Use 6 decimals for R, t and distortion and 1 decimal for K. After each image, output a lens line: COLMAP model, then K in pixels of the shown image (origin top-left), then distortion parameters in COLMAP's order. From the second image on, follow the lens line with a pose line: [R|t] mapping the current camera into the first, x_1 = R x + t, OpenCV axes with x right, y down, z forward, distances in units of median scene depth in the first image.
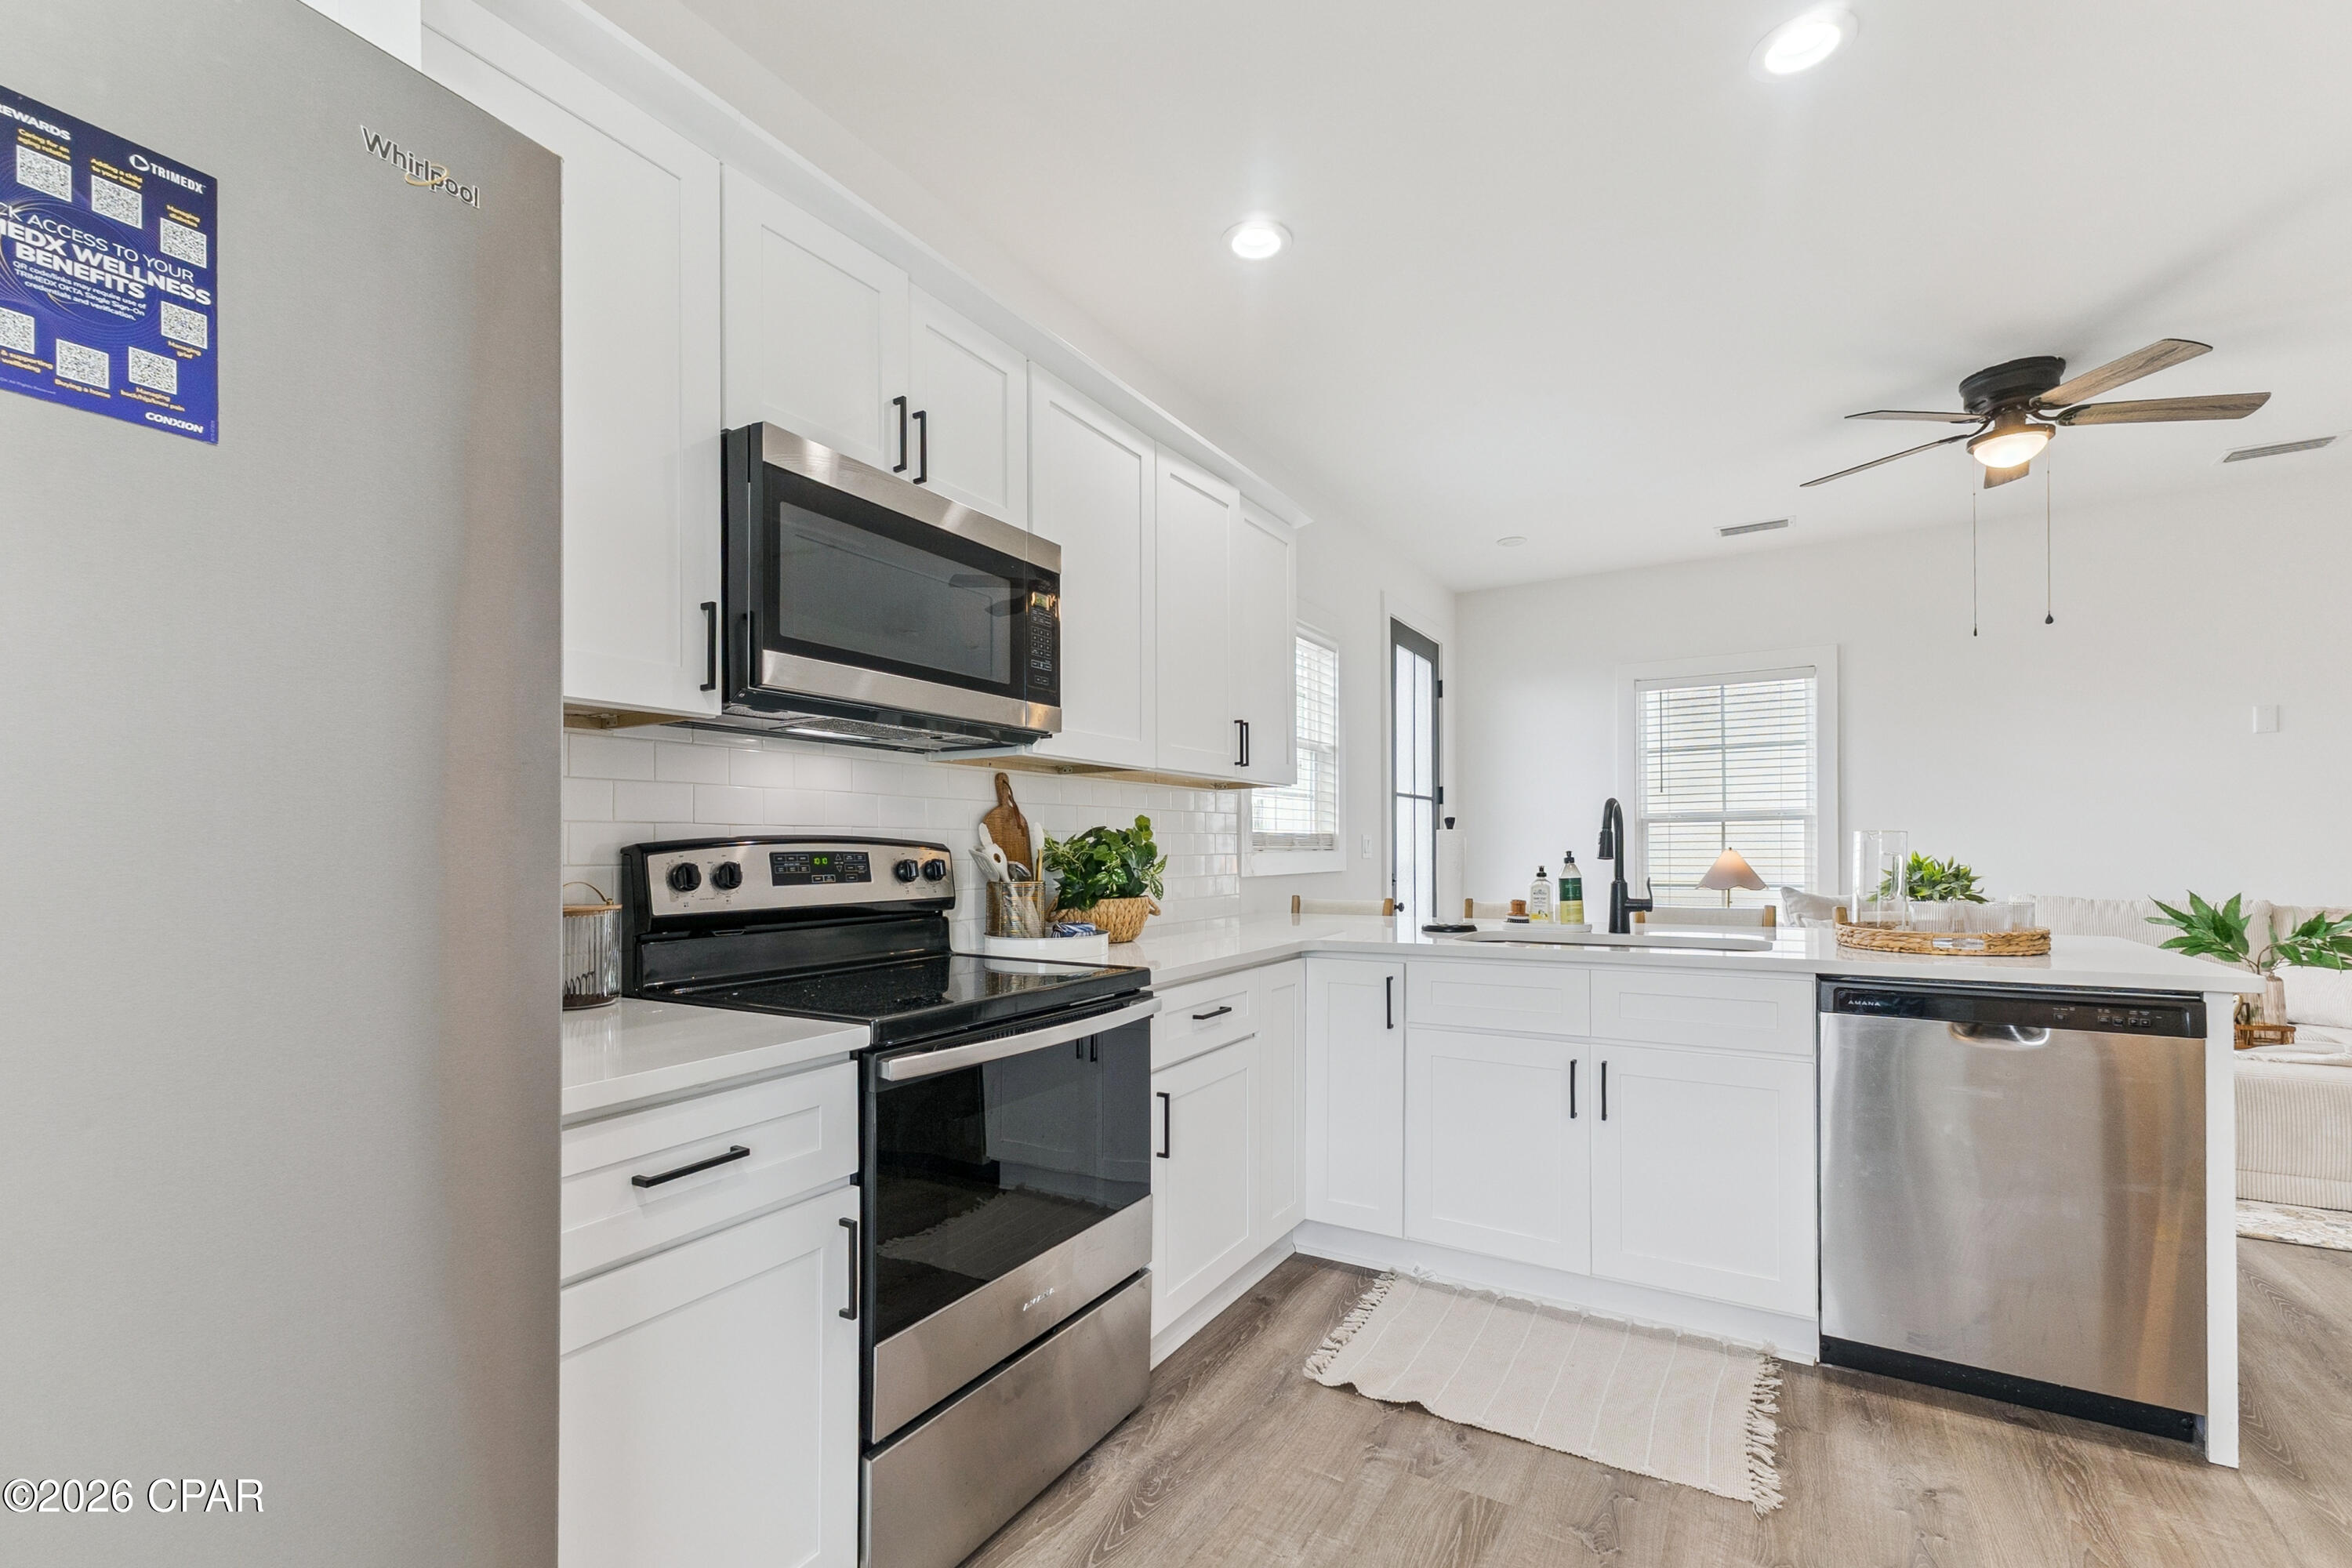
lens RADIAL K [[1008.3, 0, 1175.8], [0, 1008.3, 850.5], [0, 0, 1]] dist [-0.000265, -0.000138]
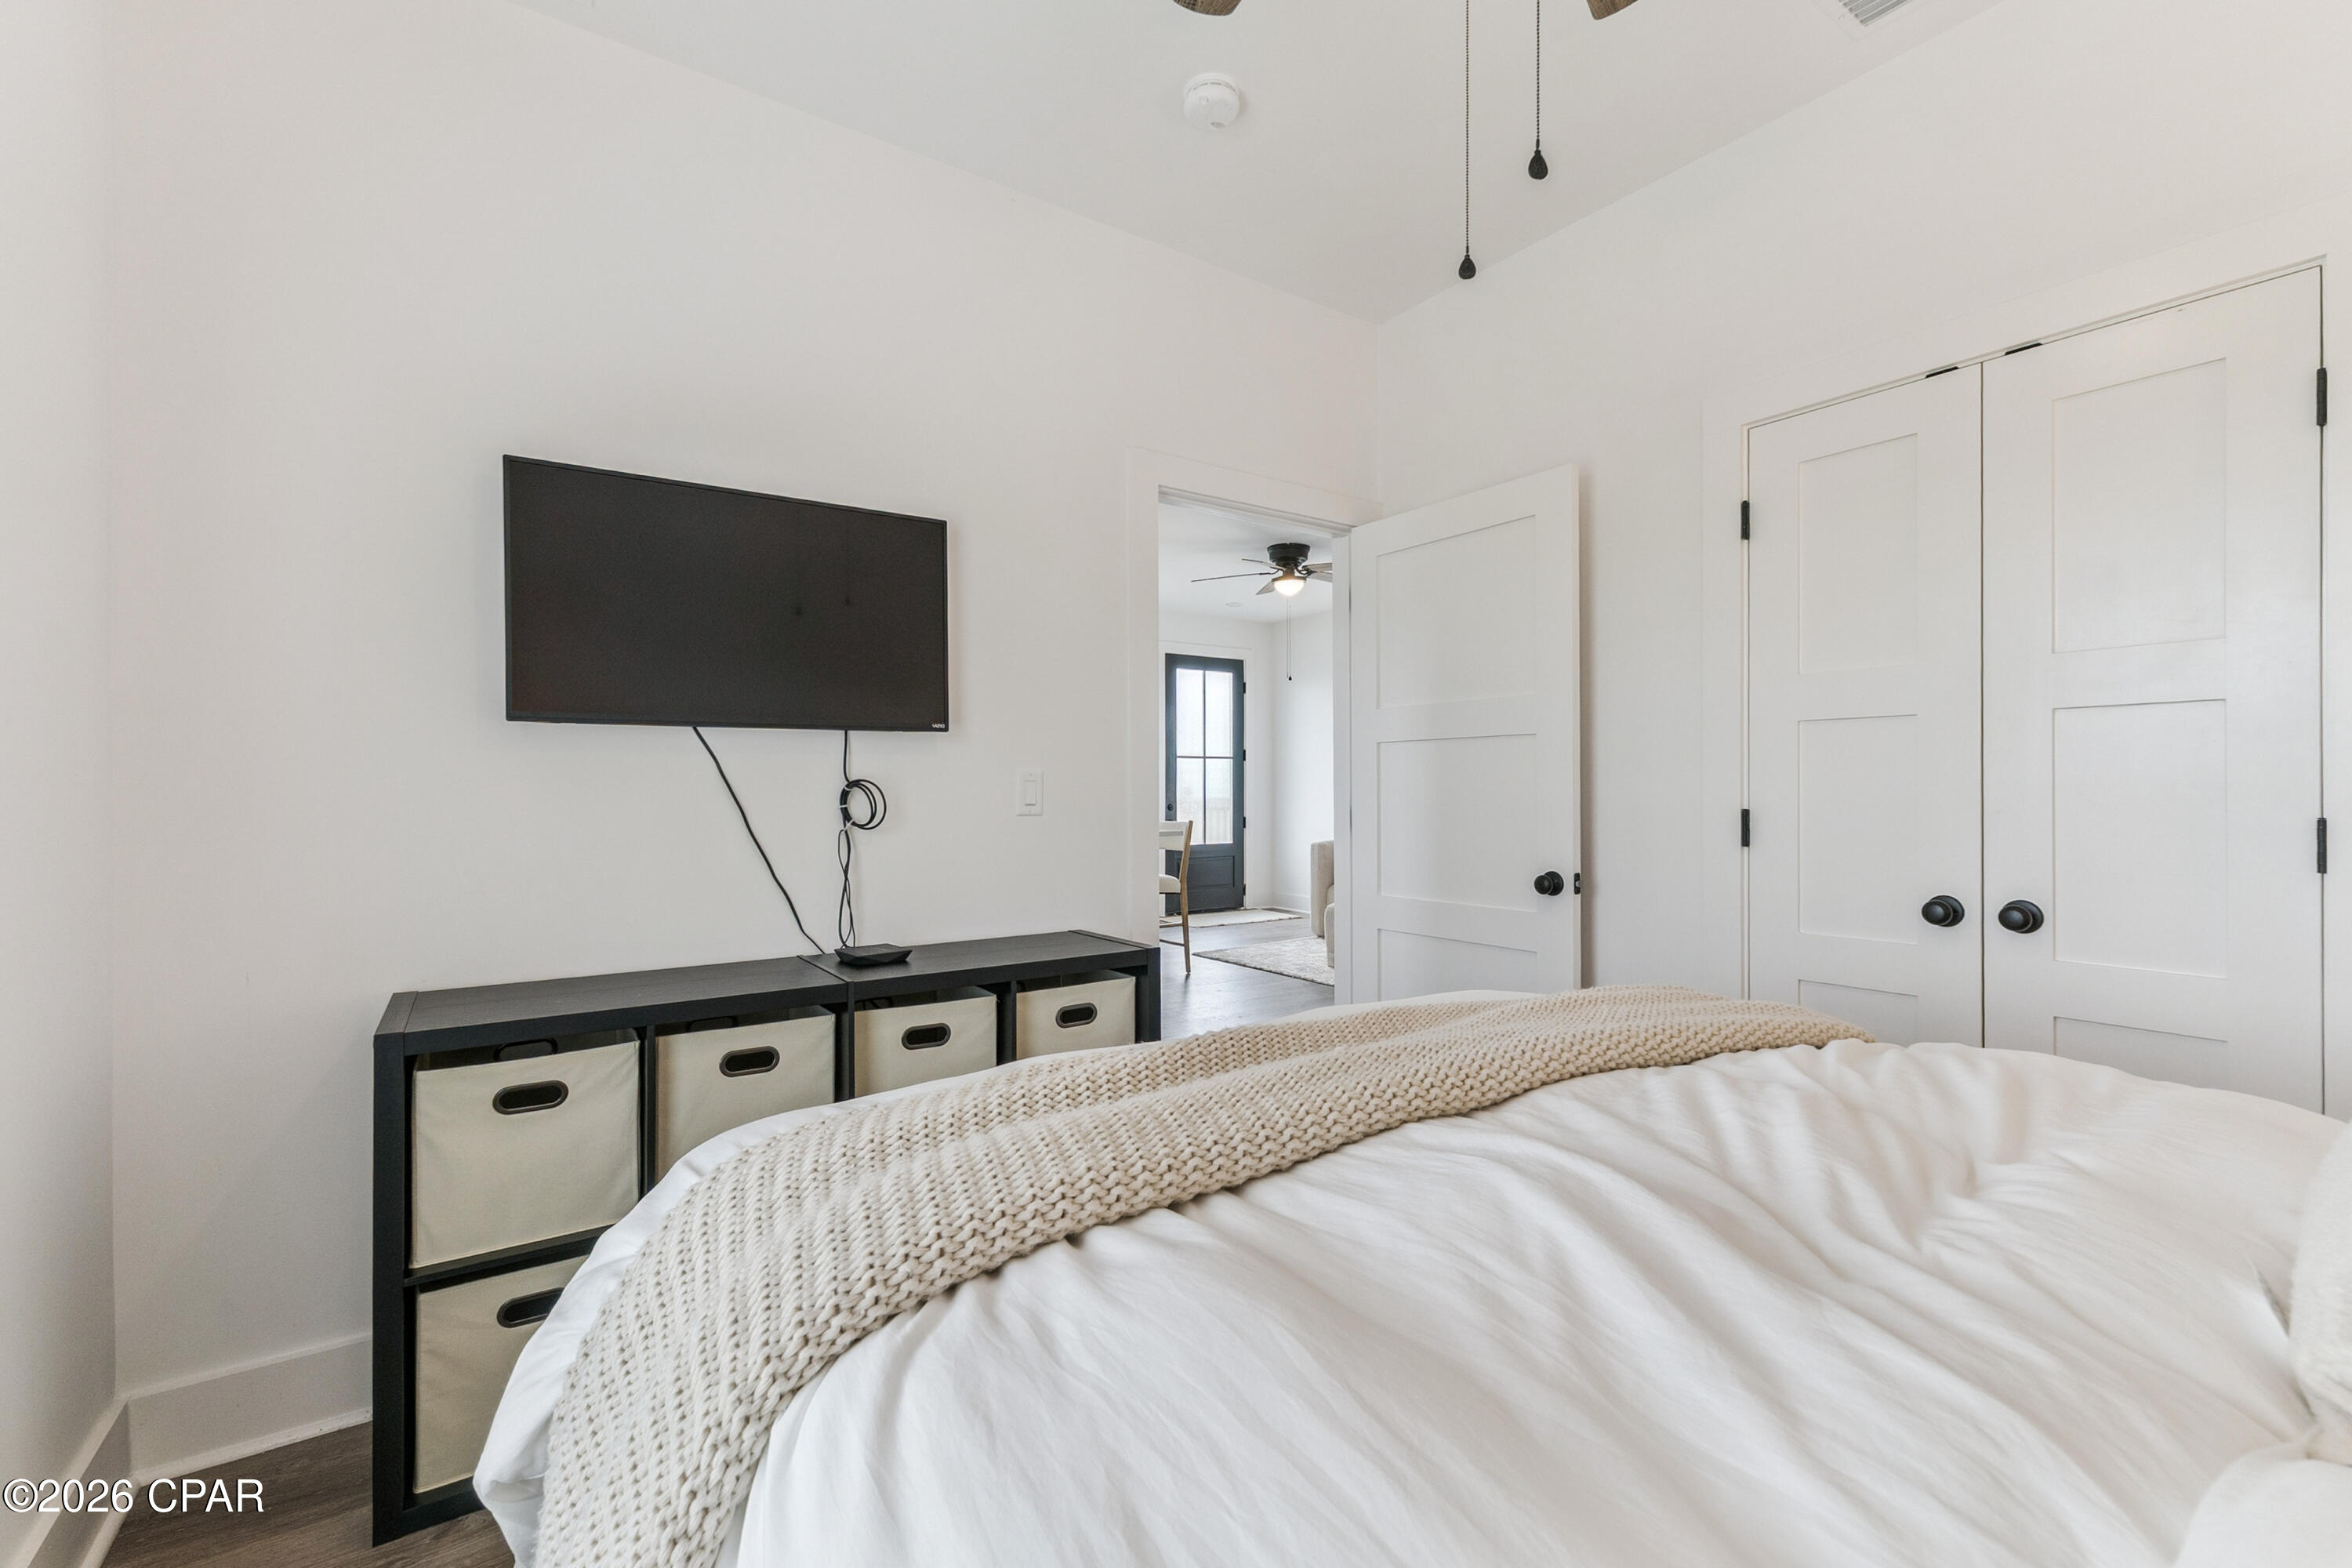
lens RADIAL K [[1053.1, 0, 1176.0], [0, 1053.1, 784.0], [0, 0, 1]] dist [-0.000228, -0.000042]
pose [[0.912419, 0.005959, -0.409214, 2.319578], [-0.006321, 0.999980, 0.000470, -0.025805], [0.409209, 0.002158, 0.912438, -1.526970]]
